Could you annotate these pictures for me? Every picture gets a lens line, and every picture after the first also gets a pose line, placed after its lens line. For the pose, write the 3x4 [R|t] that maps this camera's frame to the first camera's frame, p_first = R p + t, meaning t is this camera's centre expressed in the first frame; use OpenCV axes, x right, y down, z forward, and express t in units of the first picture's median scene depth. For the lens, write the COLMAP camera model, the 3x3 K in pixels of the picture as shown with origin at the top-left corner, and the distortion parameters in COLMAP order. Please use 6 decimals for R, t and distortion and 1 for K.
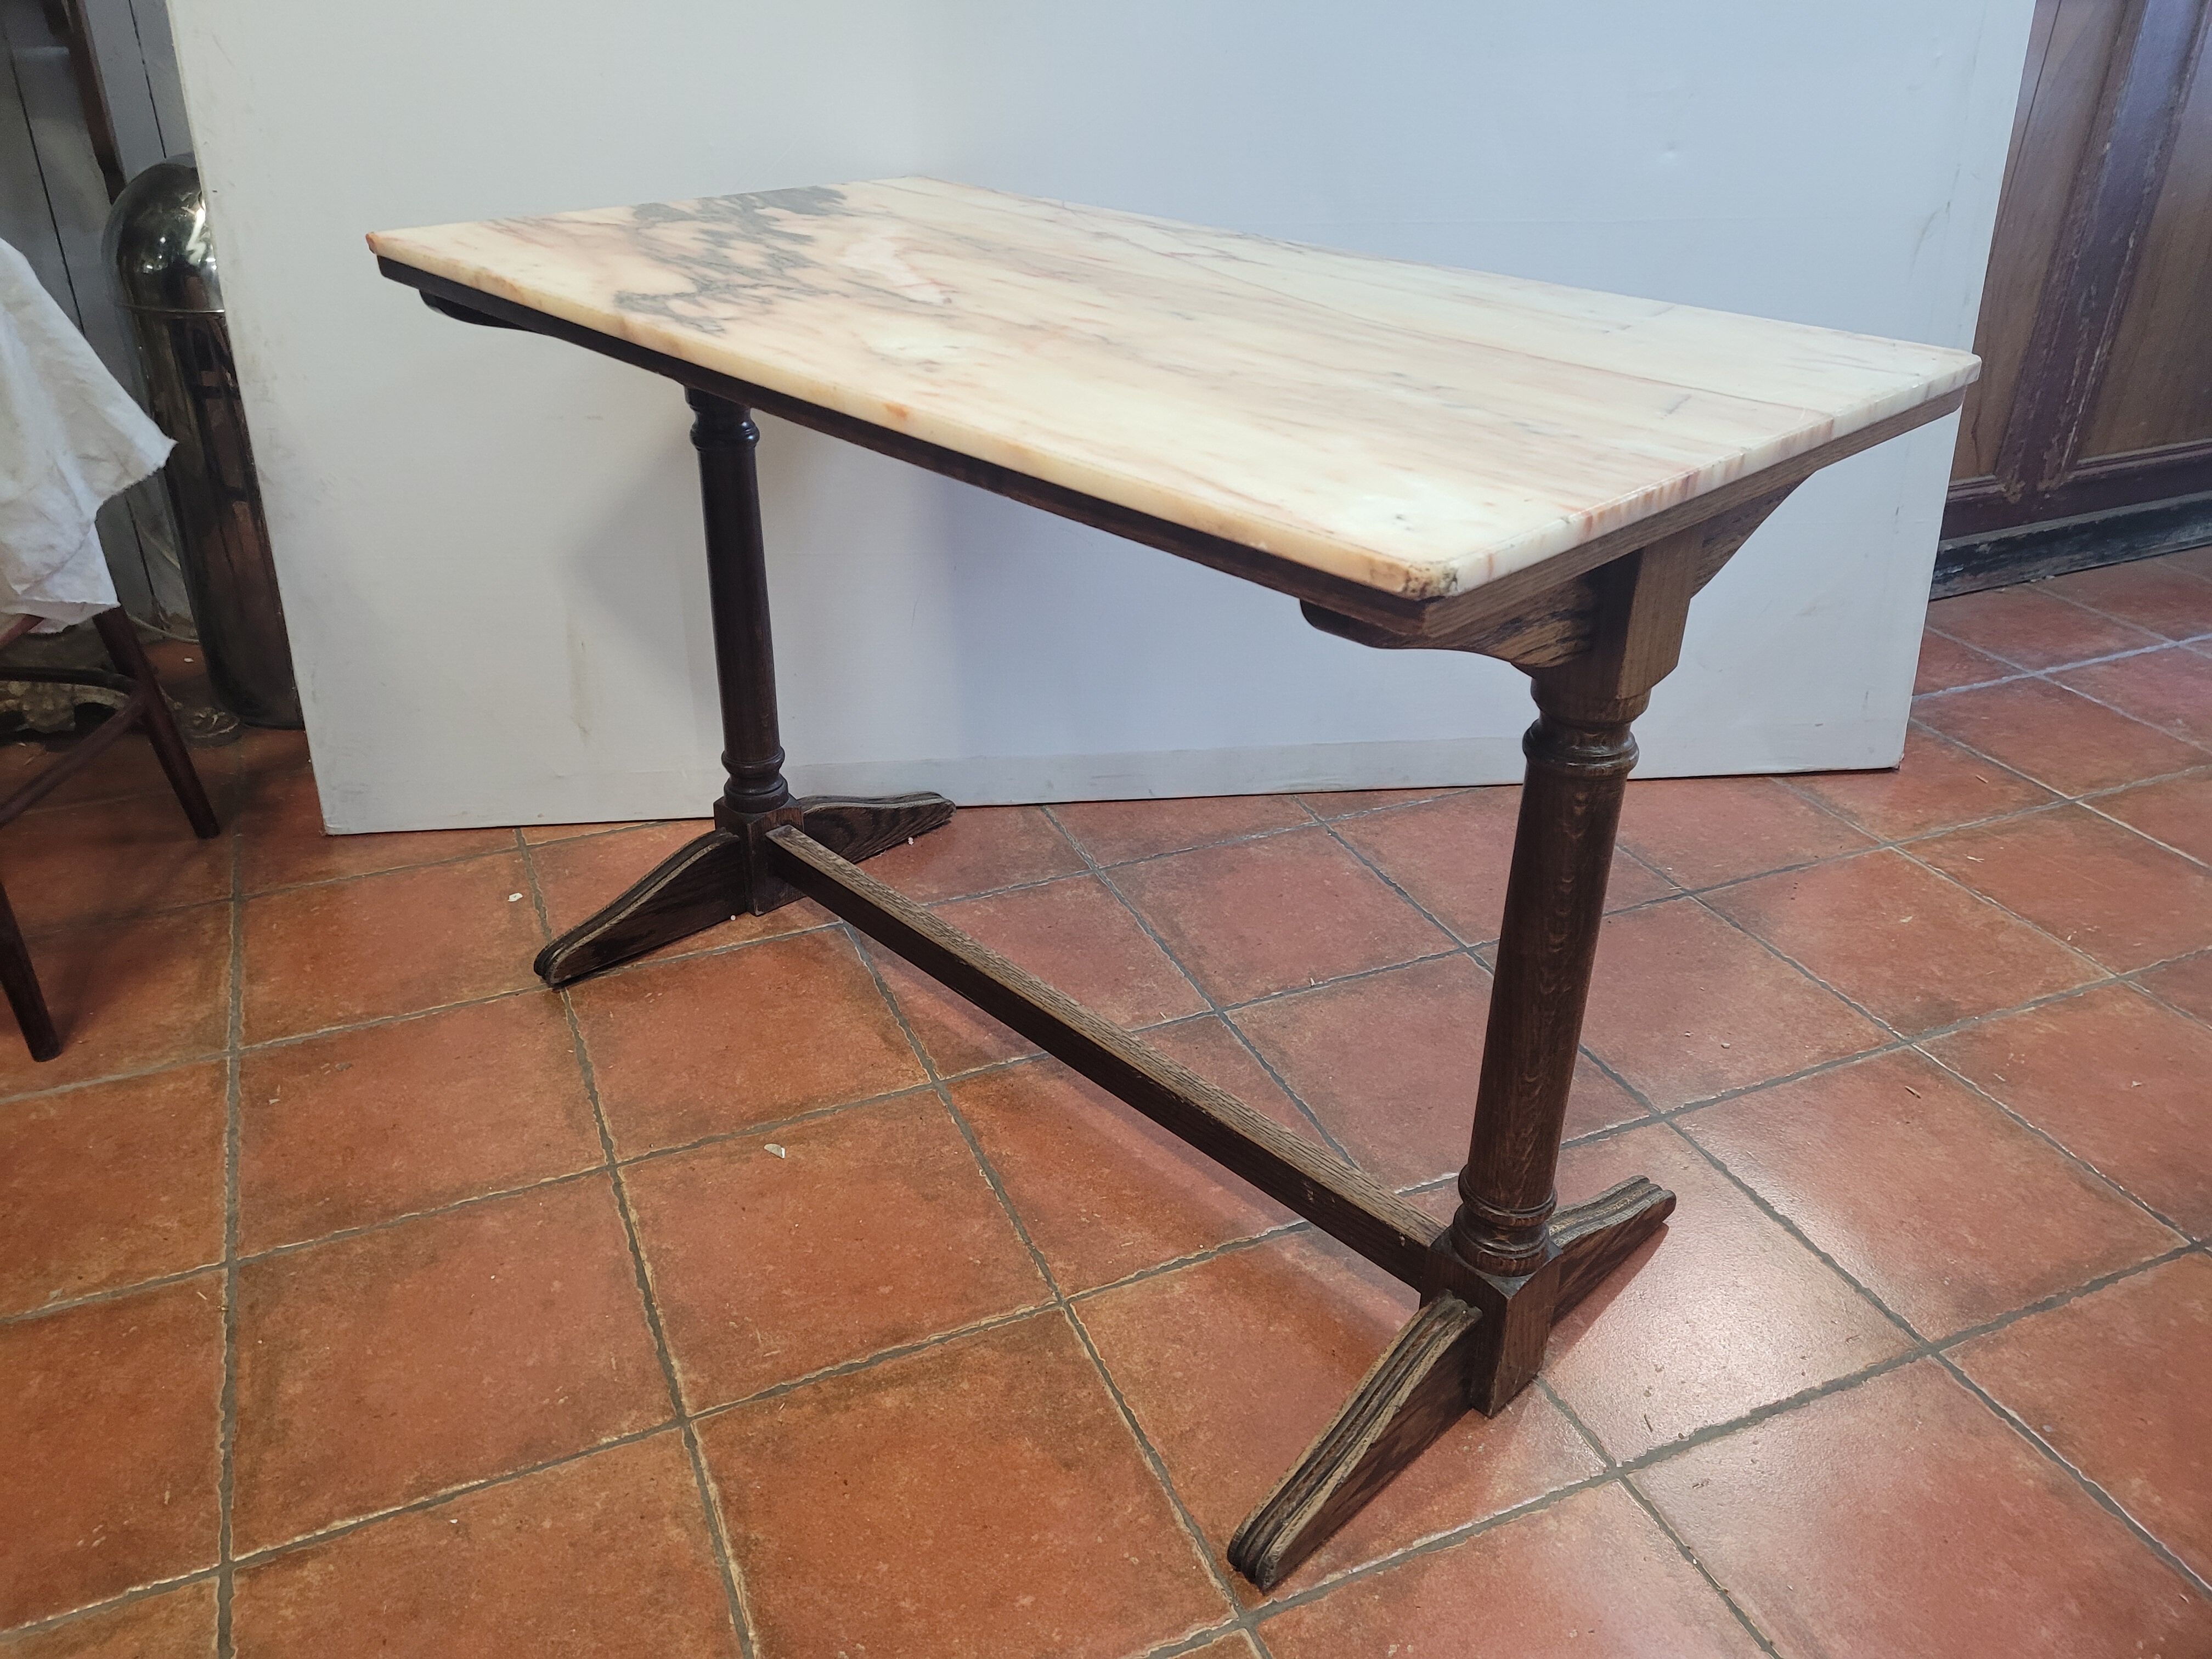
lens RADIAL K [[1645.1, 0, 1059.6], [0, 1645.1, 812.0], [0, 0, 1]] dist [0.056784, -0.045817]
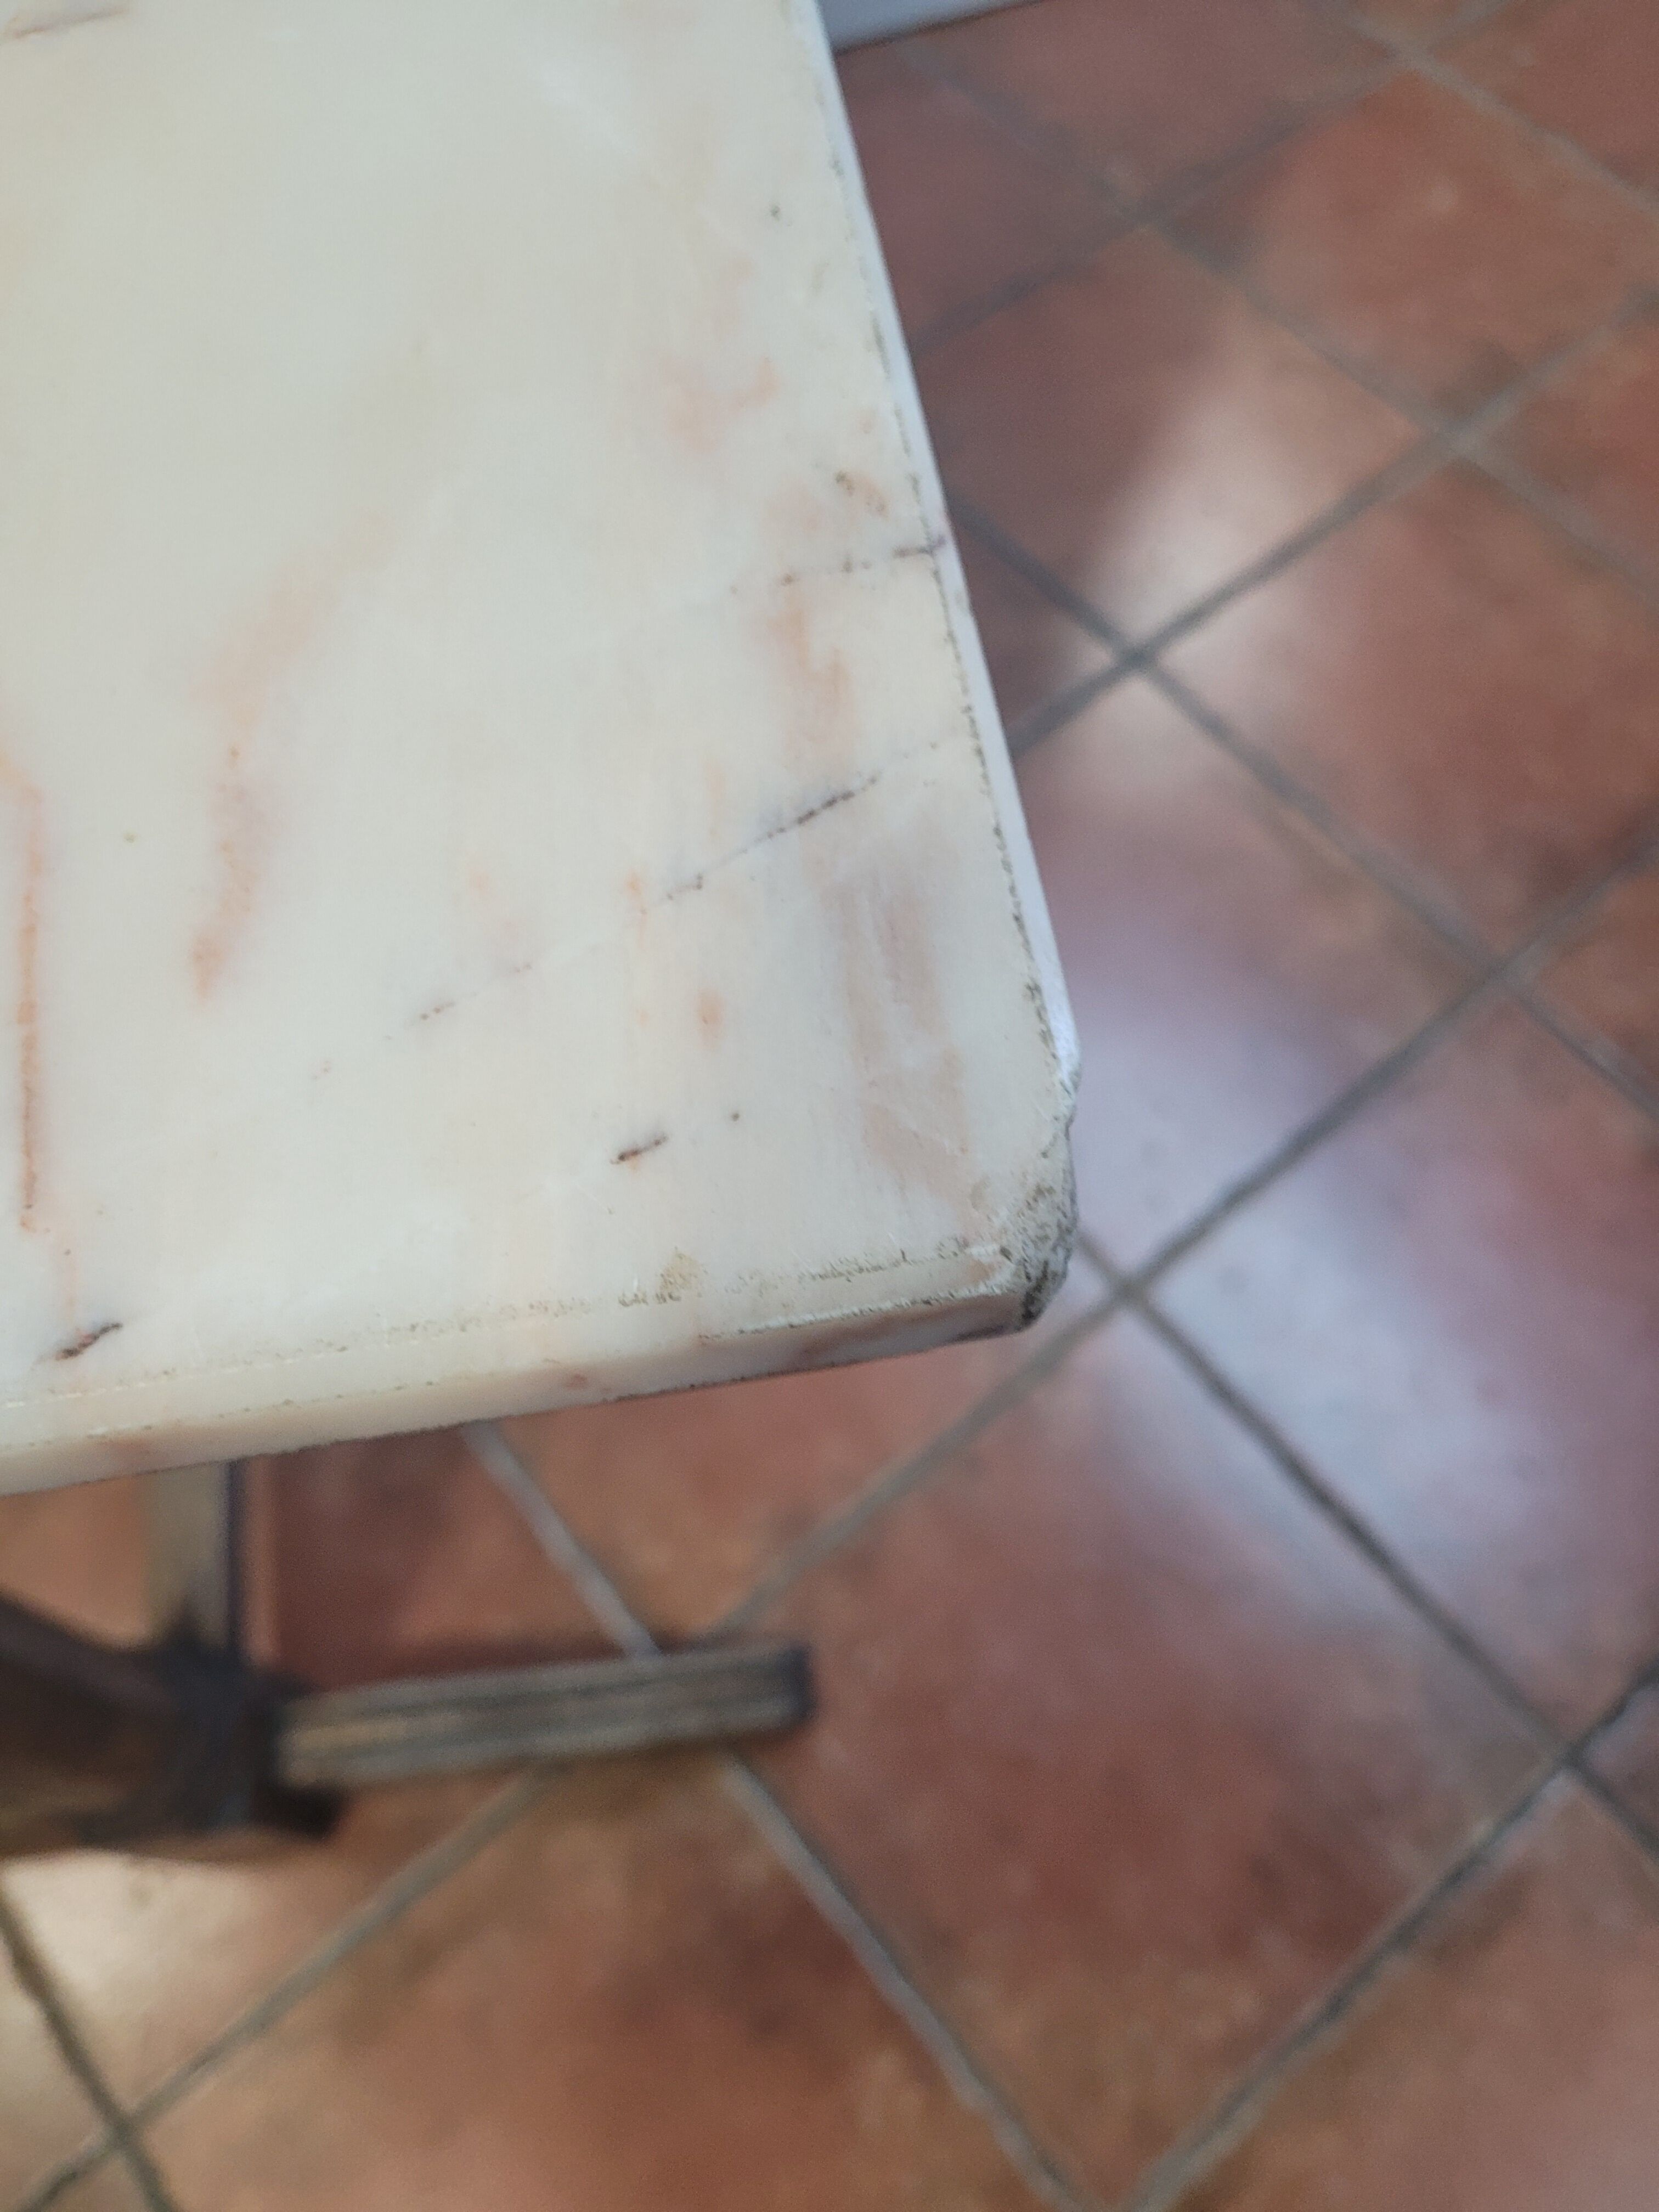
lens RADIAL K [[1719.9, 0, 820.3], [0, 1719.9, 1063.1], [0, 0, 1]] dist [0.004186, -0.046373]
pose [[0.958913, -0.263364, 0.105473, 0.114550], [0.156832, 0.801906, 0.576498, -0.111573], [-0.236409, -0.536270, 0.810262, 0.353758]]
